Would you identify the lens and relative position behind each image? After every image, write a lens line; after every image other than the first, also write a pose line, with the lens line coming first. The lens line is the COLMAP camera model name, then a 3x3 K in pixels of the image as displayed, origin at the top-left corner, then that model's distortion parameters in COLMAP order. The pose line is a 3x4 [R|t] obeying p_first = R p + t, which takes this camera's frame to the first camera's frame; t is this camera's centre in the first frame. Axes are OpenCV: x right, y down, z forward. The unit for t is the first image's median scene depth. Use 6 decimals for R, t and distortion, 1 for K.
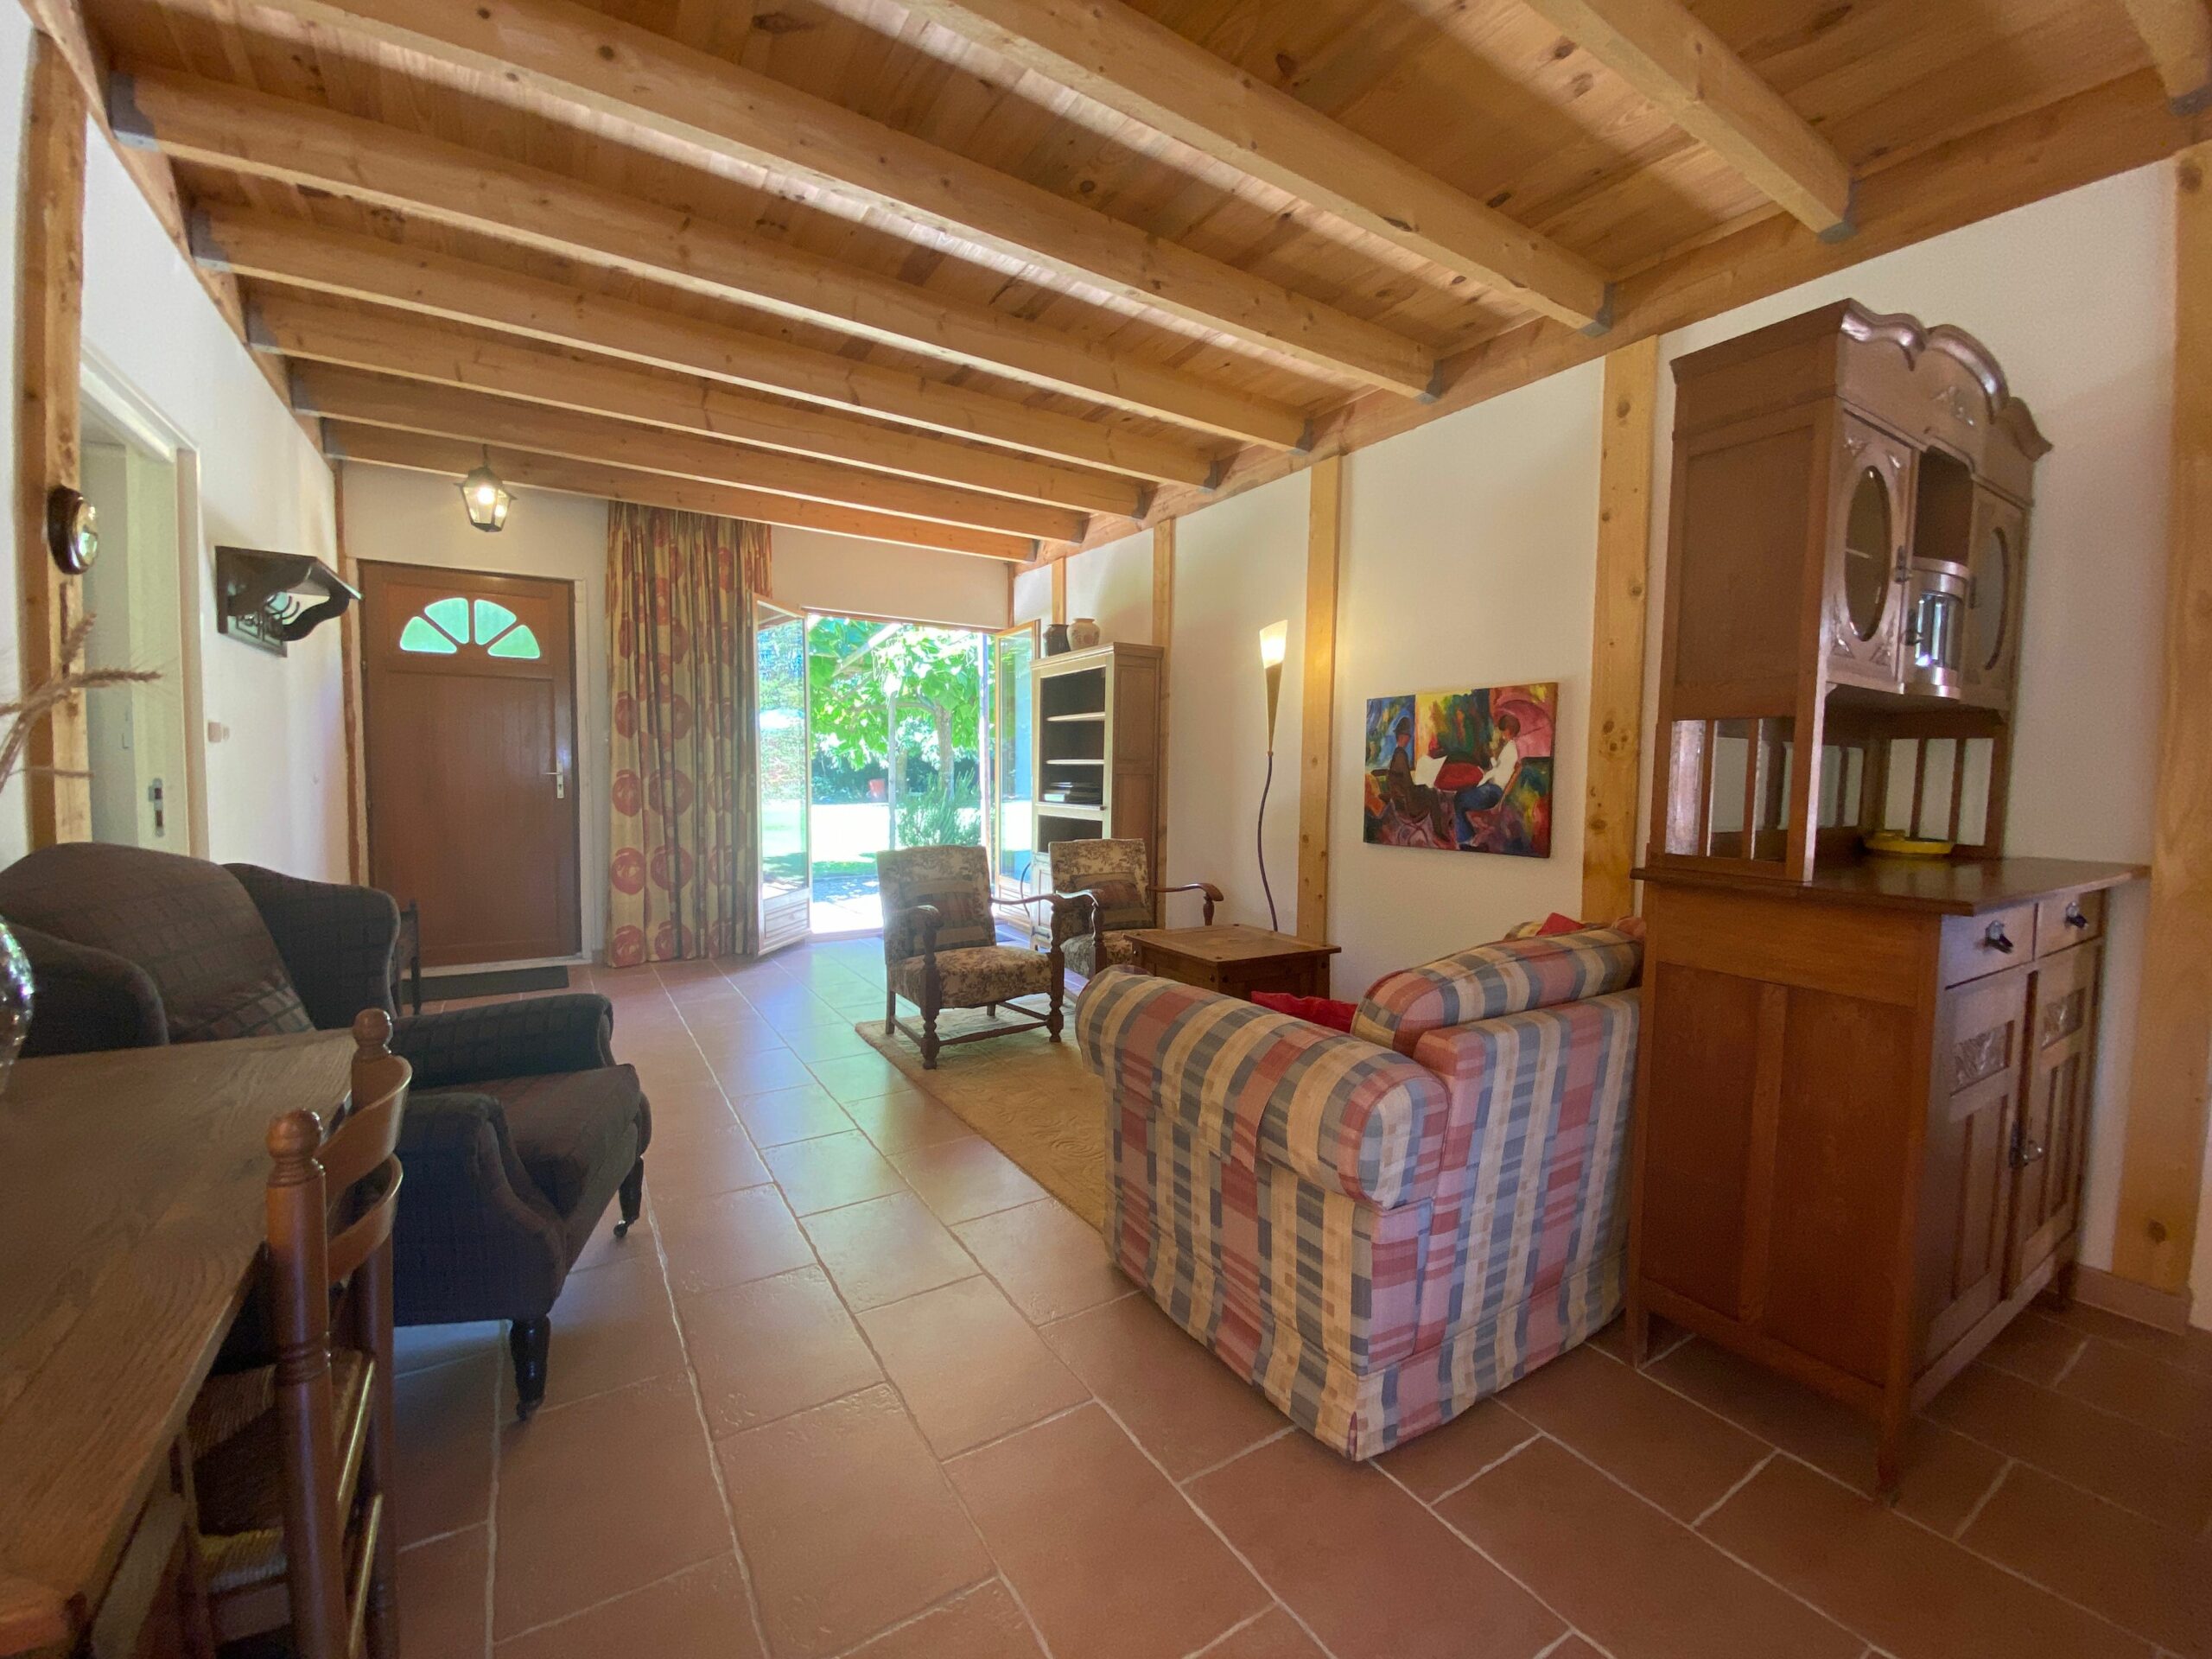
lens RADIAL K [[896.6, 0, 1105.0], [0, 896.6, 824.4], [0, 0, 1]] dist [0.000515, 0.000018]
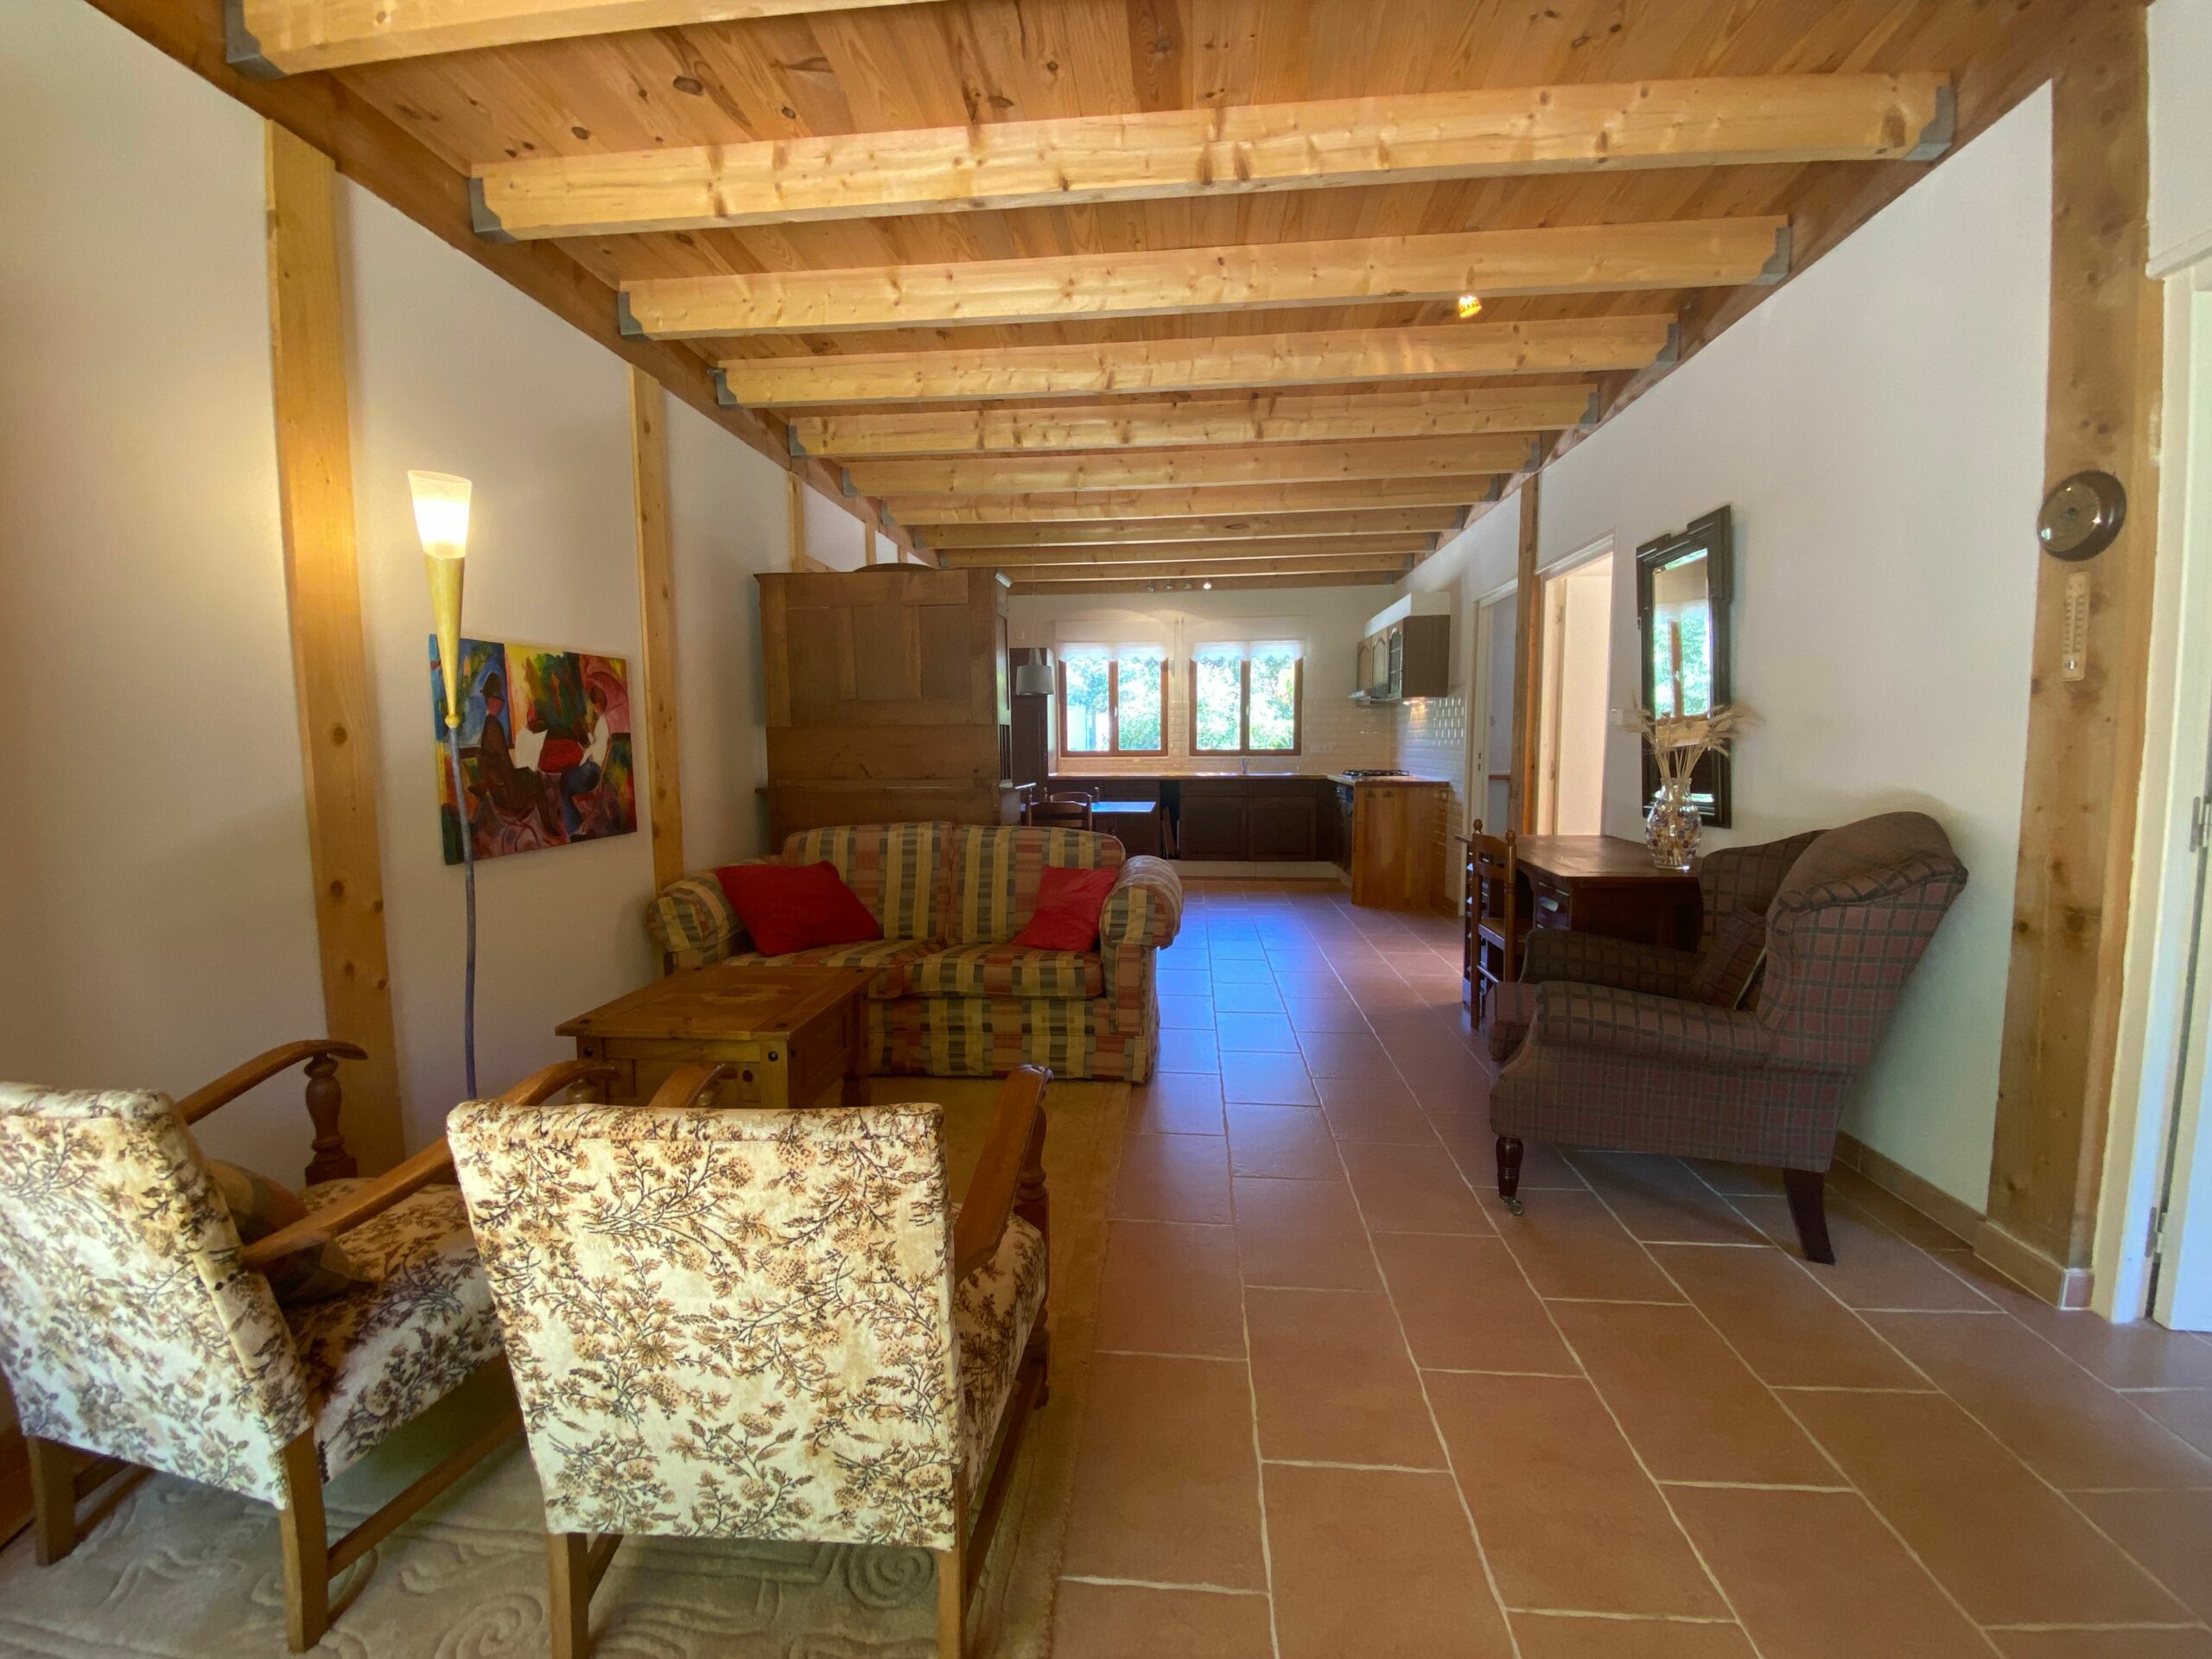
lens RADIAL K [[896.6, 0, 1106.6], [0, 896.6, 821.5], [0, 0, 1]] dist [0.000515, 0.000018]
pose [[-0.798271, -0.065397, 0.598737, -0.496555], [0.027957, 0.988993, 0.145296, -0.097156], [-0.601649, 0.132724, -0.787657, 1.334842]]
